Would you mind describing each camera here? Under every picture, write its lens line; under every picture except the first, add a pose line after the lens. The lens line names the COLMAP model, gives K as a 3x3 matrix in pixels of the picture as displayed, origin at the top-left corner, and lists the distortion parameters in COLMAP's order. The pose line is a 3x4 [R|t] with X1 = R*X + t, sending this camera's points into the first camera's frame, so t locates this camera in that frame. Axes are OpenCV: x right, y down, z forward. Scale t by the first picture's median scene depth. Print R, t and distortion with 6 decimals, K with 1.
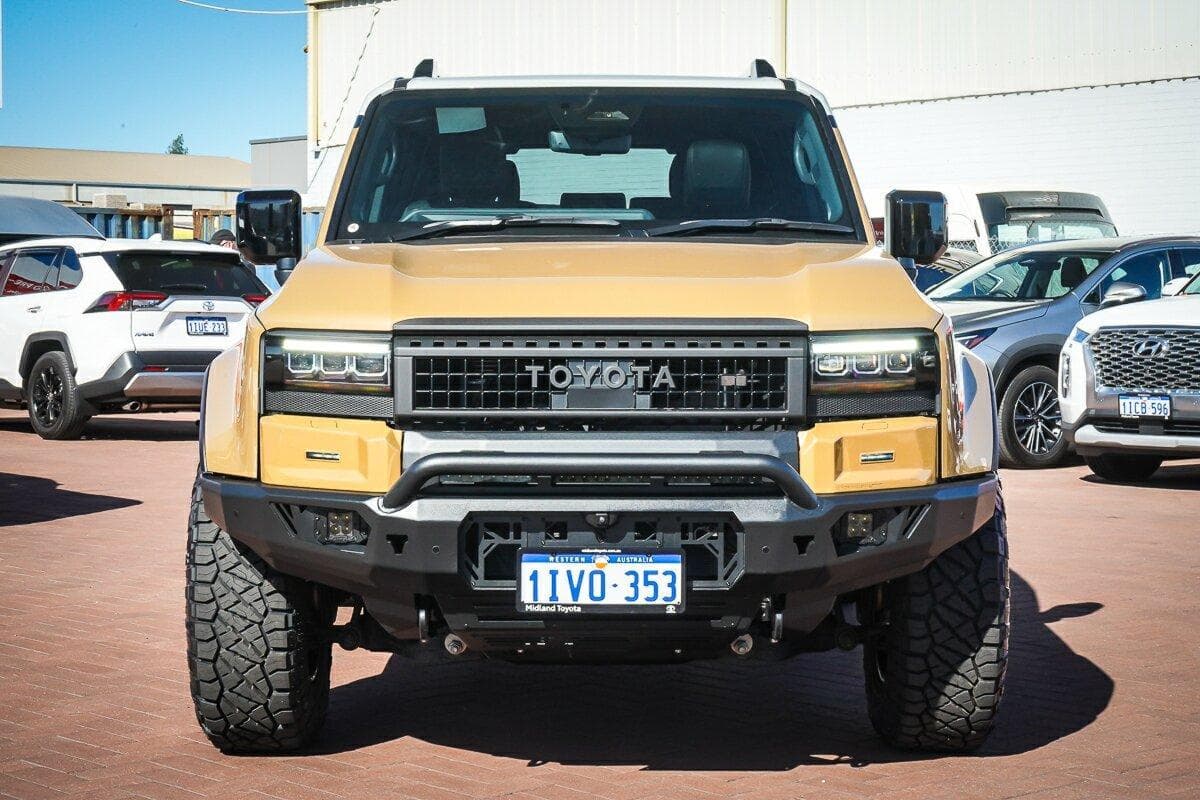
lens RADIAL K [[2551.7, 0, 597.4], [0, 2551.7, 401.3], [0, 0, 1]] dist [-0.007461, 0.000000]
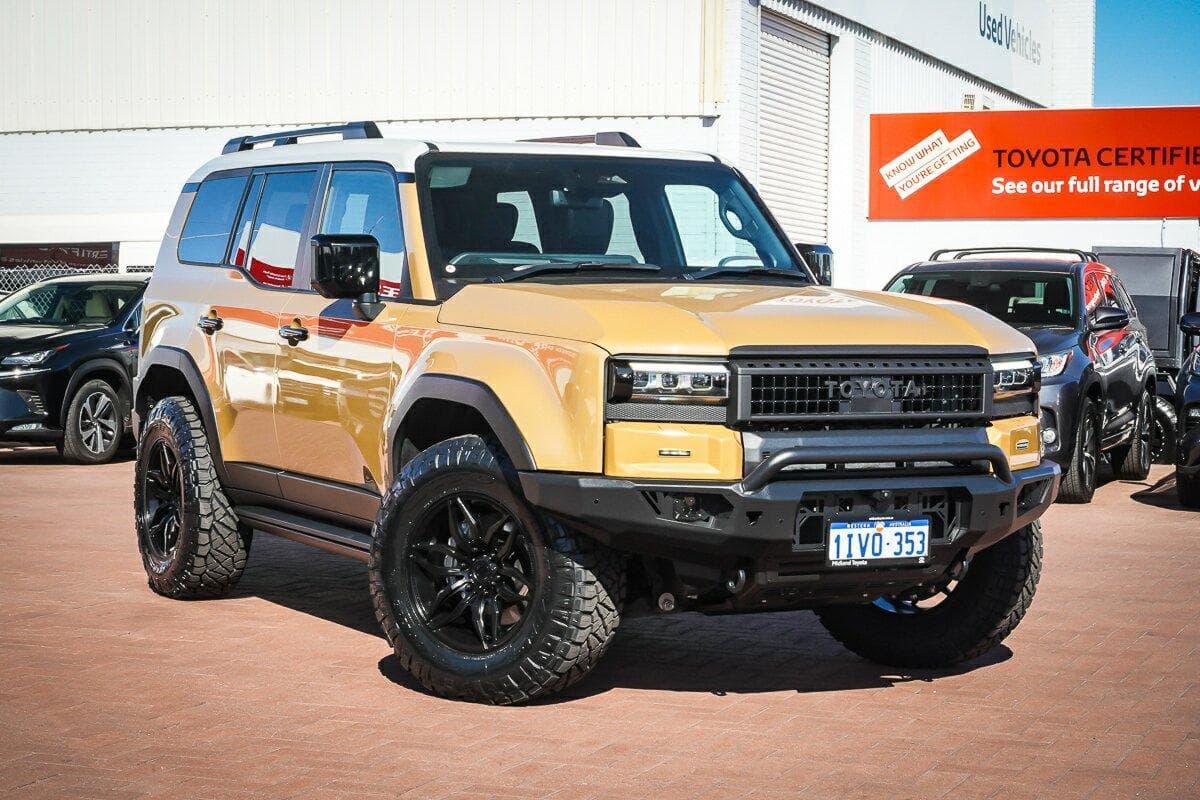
lens RADIAL K [[2551.7, 0, 600.1], [0, 2551.7, 405.6], [0, 0, 1]] dist [-0.007461, 0.000000]
pose [[0.888059, -0.013774, 0.459524, -0.740735], [0.015776, 0.999875, -0.000517, -0.002397], [-0.459459, 0.007708, 0.888165, -0.123911]]
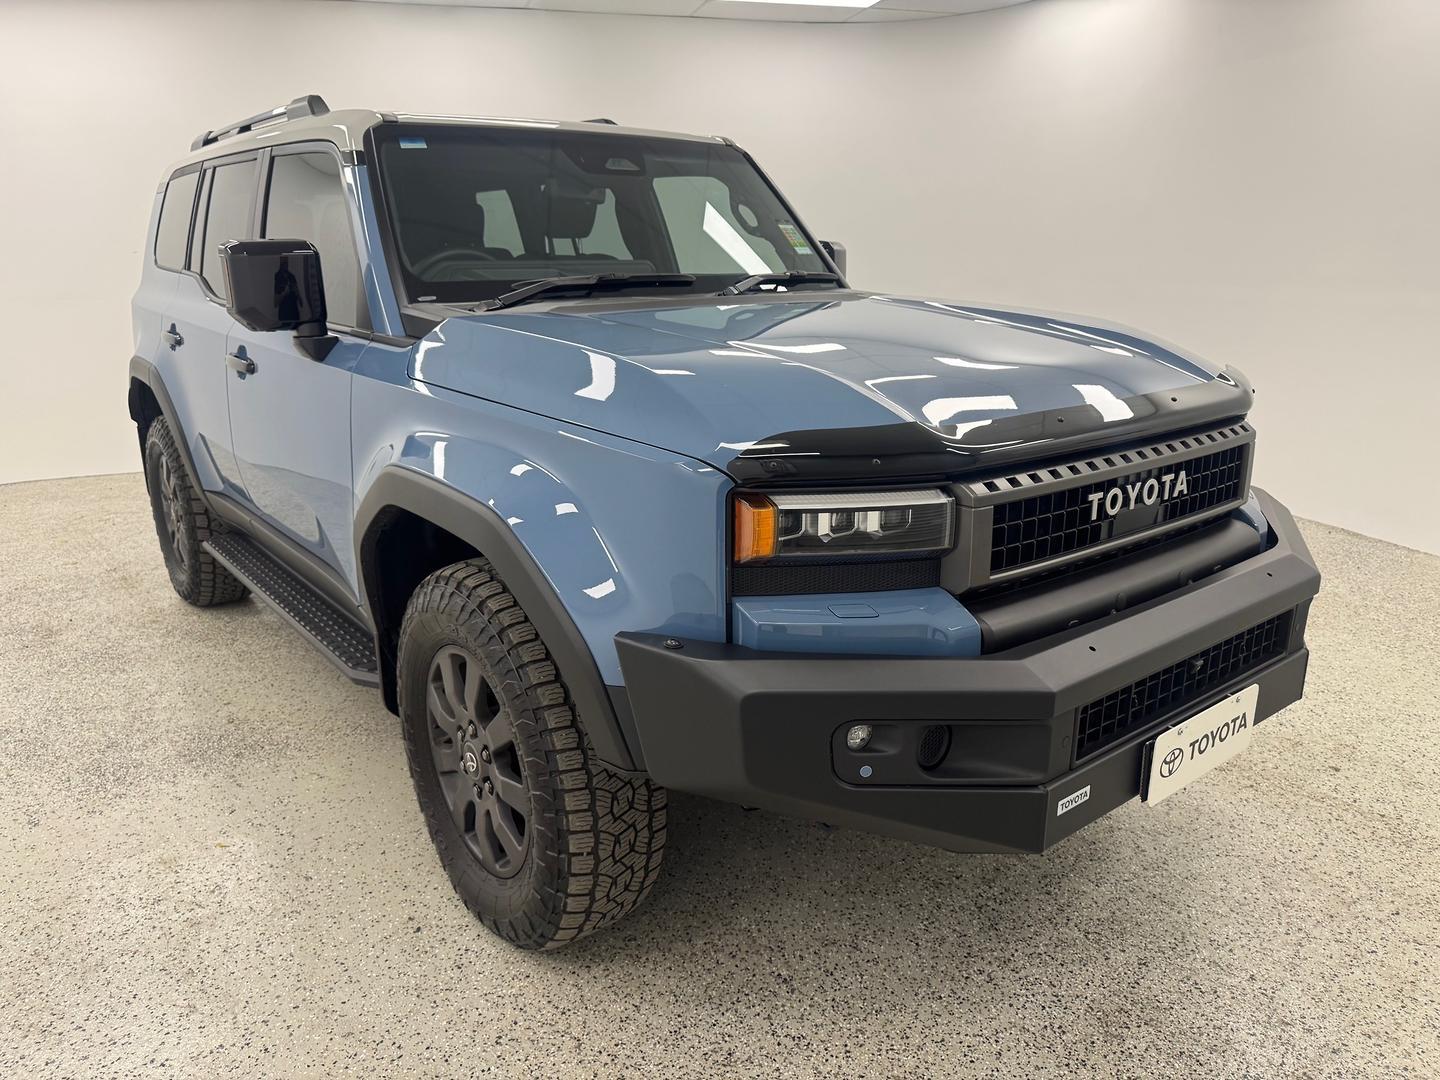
lens RADIAL K [[1067.7, 0, 765.3], [0, 1067.7, 546.4], [0, 0, 1]] dist [0.048966, 0.000527]
pose [[0.772882, -0.178999, 0.608780, -0.305594], [0.045765, 0.972614, 0.227875, -0.077596], [-0.632898, -0.148260, 0.759908, 0.810930]]
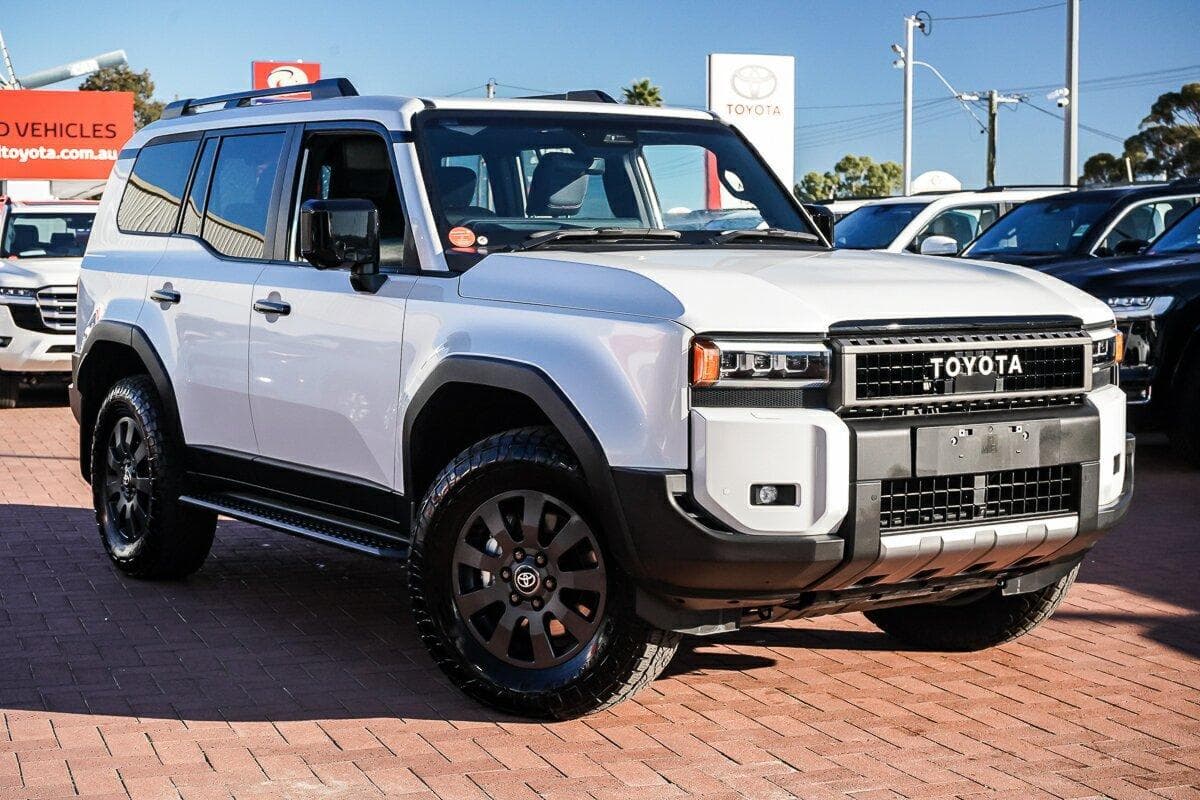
lens RADIAL K [[2127.8, 0, 601.2], [0, 2127.8, 393.4], [0, 0, 1]] dist [-0.017754, 0.000000]
pose [[0.834909, -0.041513, 0.548821, -0.691687], [0.033260, 0.999135, 0.024978, -0.027512], [-0.549383, -0.002601, 0.835567, 0.265519]]
